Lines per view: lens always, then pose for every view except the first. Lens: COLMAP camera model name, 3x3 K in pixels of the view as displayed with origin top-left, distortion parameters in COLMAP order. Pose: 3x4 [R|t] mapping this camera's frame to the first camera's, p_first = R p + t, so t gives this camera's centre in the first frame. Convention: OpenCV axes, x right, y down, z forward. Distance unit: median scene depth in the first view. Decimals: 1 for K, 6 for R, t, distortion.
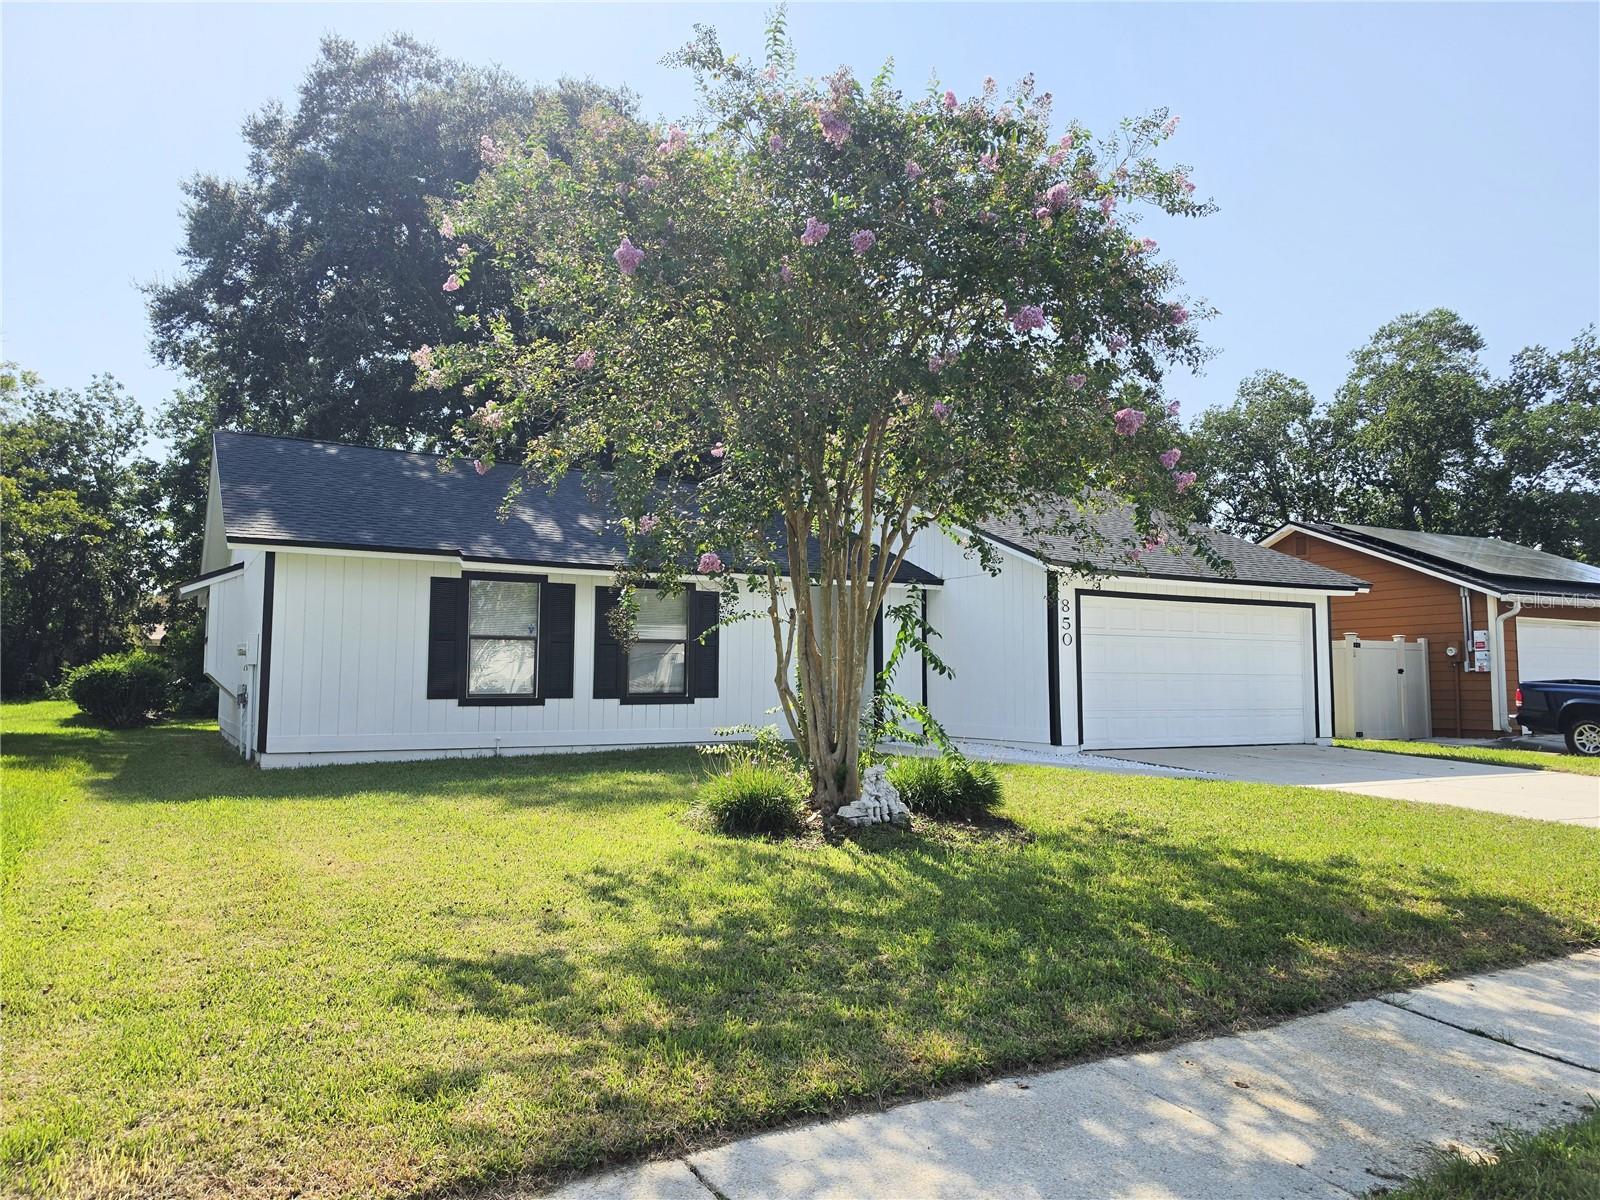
lens RADIAL K [[1098.9, 0, 789.2], [0, 1098.9, 598.2], [0, 0, 1]] dist [0.018042, -0.019146]
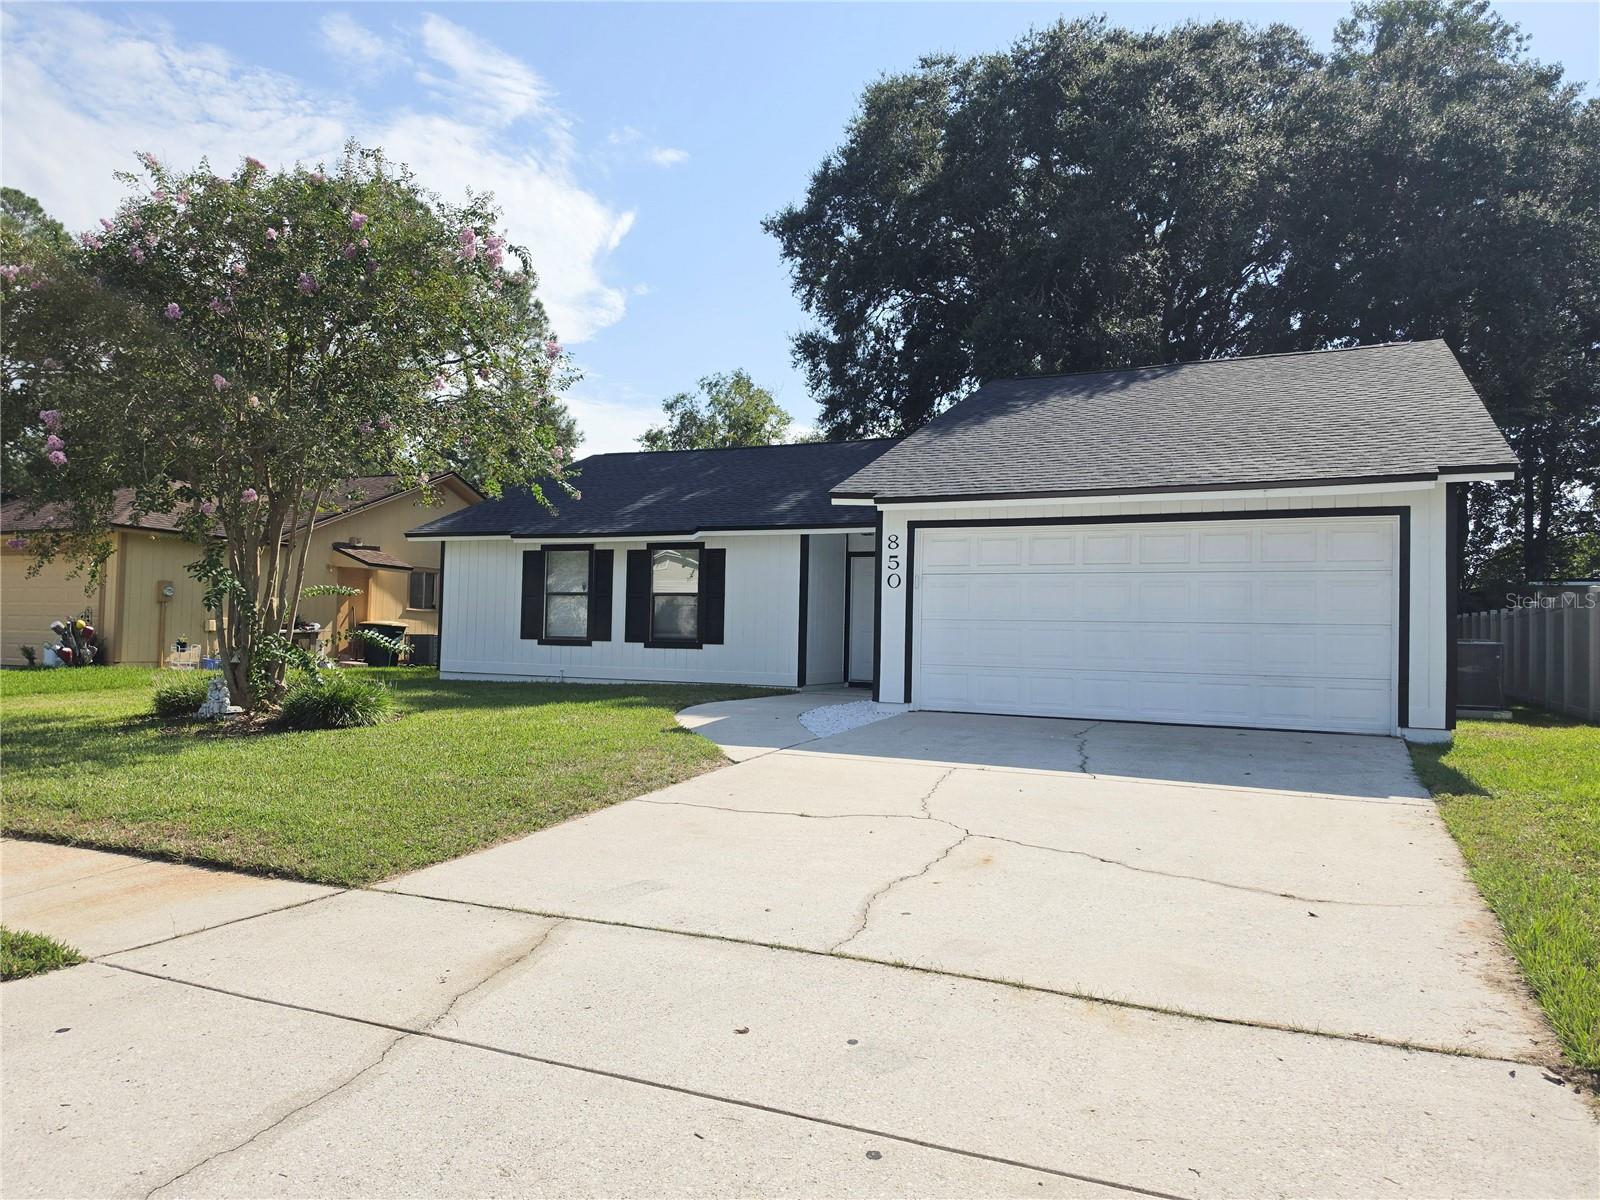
lens RADIAL K [[1098.9, 0, 801.6], [0, 1098.9, 602.9], [0, 0, 1]] dist [0.018042, -0.019146]
pose [[0.579340, -0.015915, -0.814931, 0.985995], [0.046829, 0.998808, 0.013785, 0.042452], [0.813740, -0.046148, 0.579394, 0.473507]]
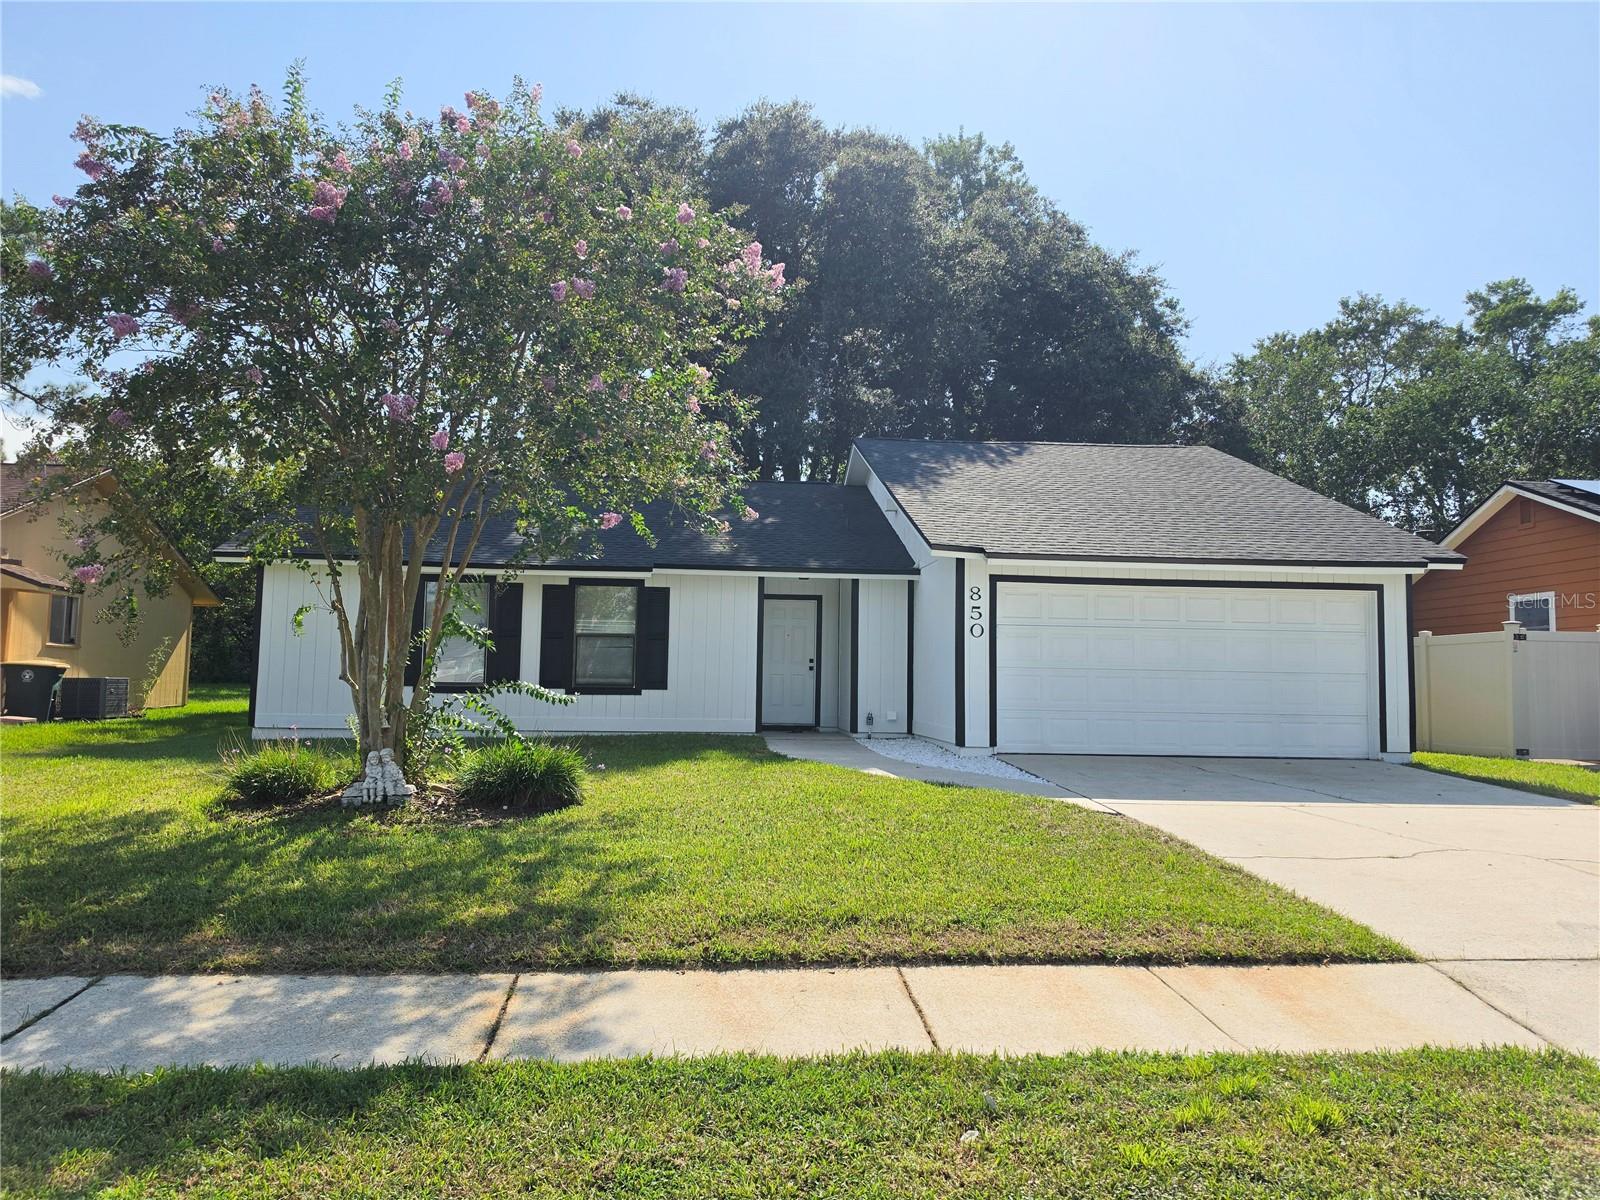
lens RADIAL K [[1098.9, 0, 804.6], [0, 1098.9, 593.8], [0, 0, 1]] dist [0.018042, -0.019146]
pose [[0.912304, -0.020128, -0.409019, 0.534219], [0.019059, 0.999796, -0.006692, 0.011050], [0.409071, -0.001690, 0.912501, 0.119348]]
